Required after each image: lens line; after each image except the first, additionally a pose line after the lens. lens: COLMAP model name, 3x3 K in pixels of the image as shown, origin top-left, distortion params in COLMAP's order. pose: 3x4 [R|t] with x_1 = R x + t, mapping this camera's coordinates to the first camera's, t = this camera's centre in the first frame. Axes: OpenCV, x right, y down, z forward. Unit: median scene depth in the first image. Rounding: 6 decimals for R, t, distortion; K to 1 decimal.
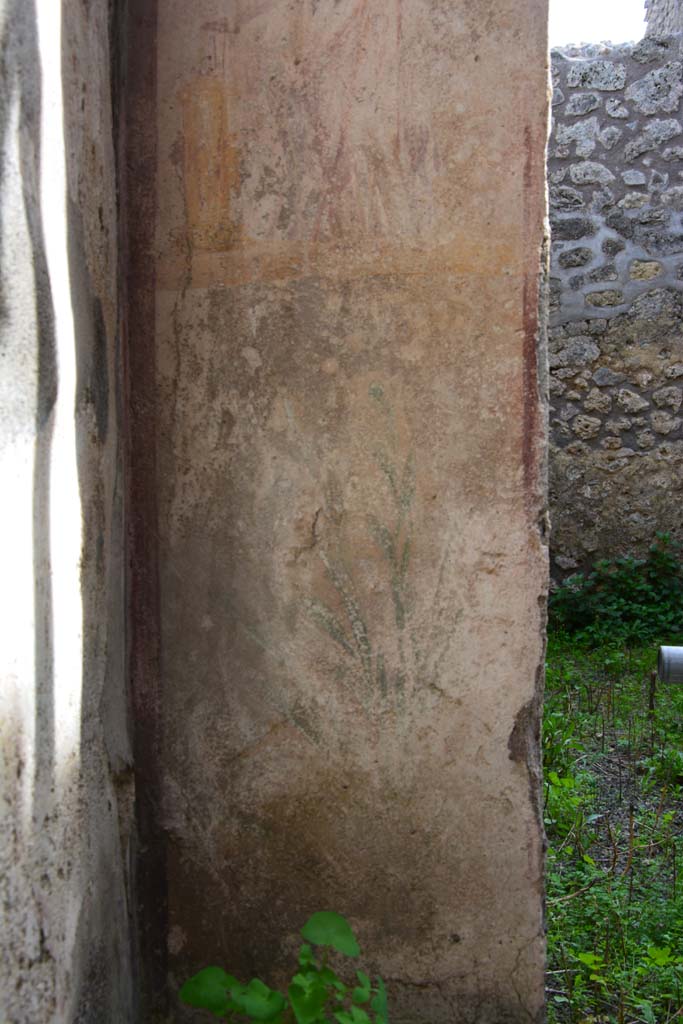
lens RADIAL K [[1431.2, 0, 337.3], [0, 1431.2, 518.5], [0, 0, 1]] dist [0.078345, 0.421517]
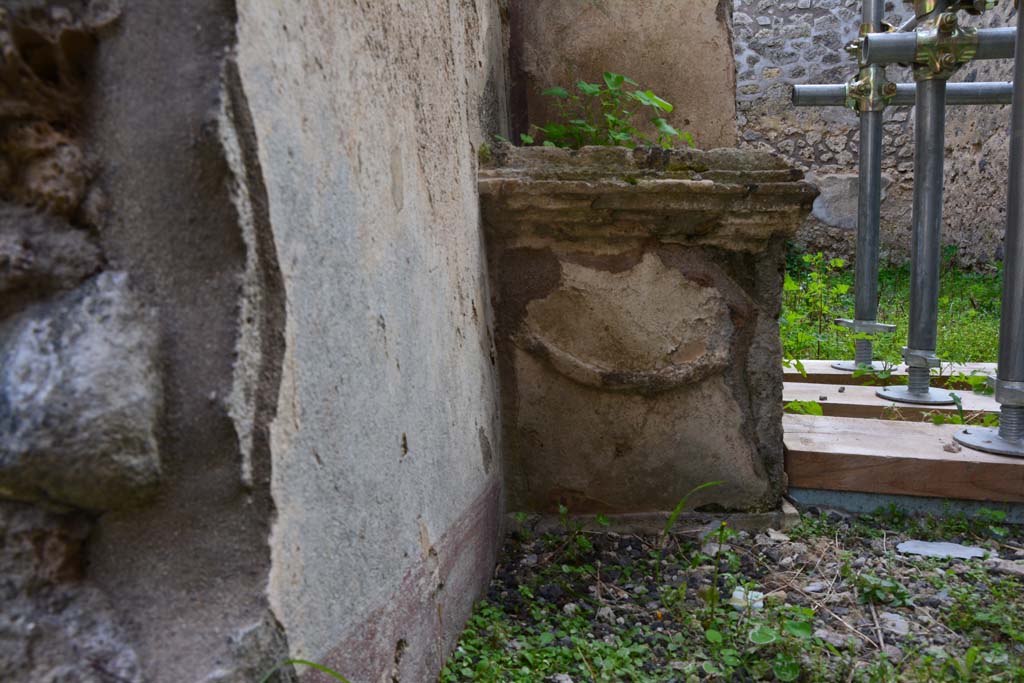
lens RADIAL K [[826.9, 0, 516.5], [0, 826.9, 341.8], [0, 0, 1]] dist [-0.155540, 0.137819]
pose [[0.995936, -0.006790, -0.089810, -0.016929], [0.012153, 0.998166, 0.059302, 0.208050], [0.089243, -0.060153, 0.994192, -0.018857]]
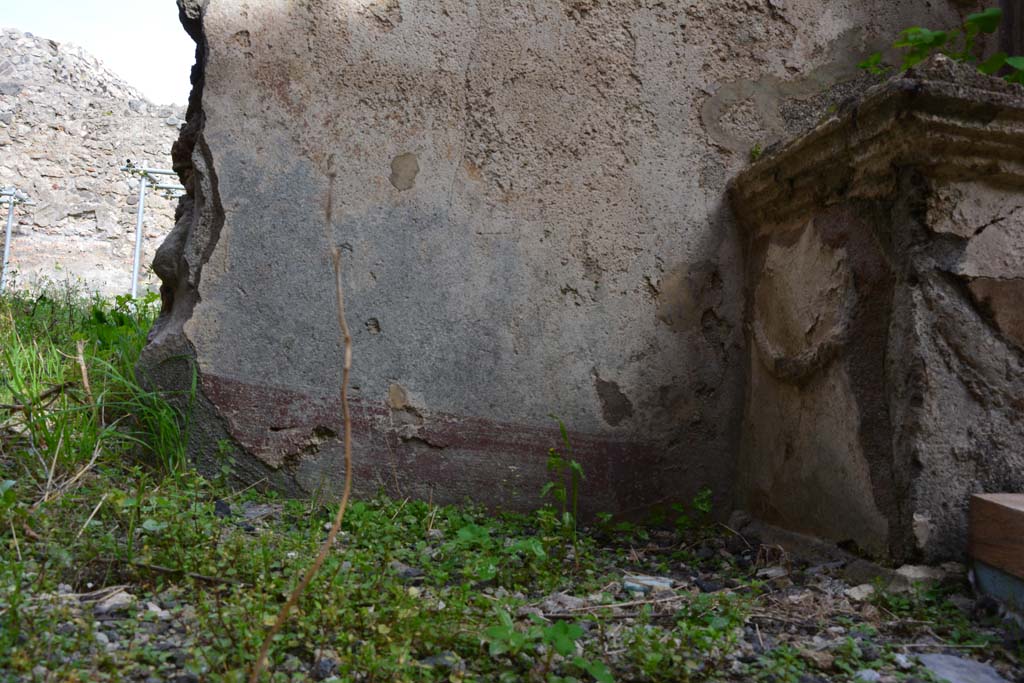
lens RADIAL K [[826.9, 0, 516.5], [0, 826.9, 341.8], [0, 0, 1]] dist [-0.155540, 0.137819]
pose [[0.138610, -0.035519, -0.989710, 0.251387], [-0.111254, 0.992472, -0.051199, 0.257426], [0.984078, 0.117206, 0.133615, 0.171078]]
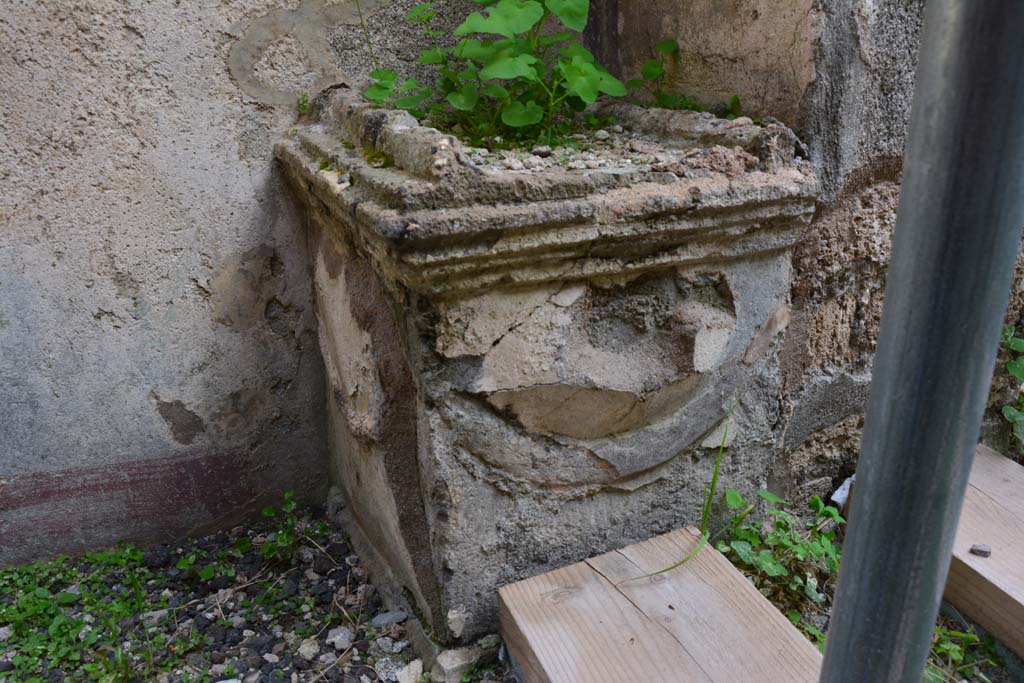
lens RADIAL K [[842.4, 0, 515.6], [0, 842.4, 339.2], [0, 0, 1]] dist [-0.144677, 0.133579]
pose [[0.464249, 0.309162, -0.829995, 0.233742], [-0.031664, 0.942296, 0.333281, 0.132577], [0.885139, -0.128445, 0.447249, 0.229281]]
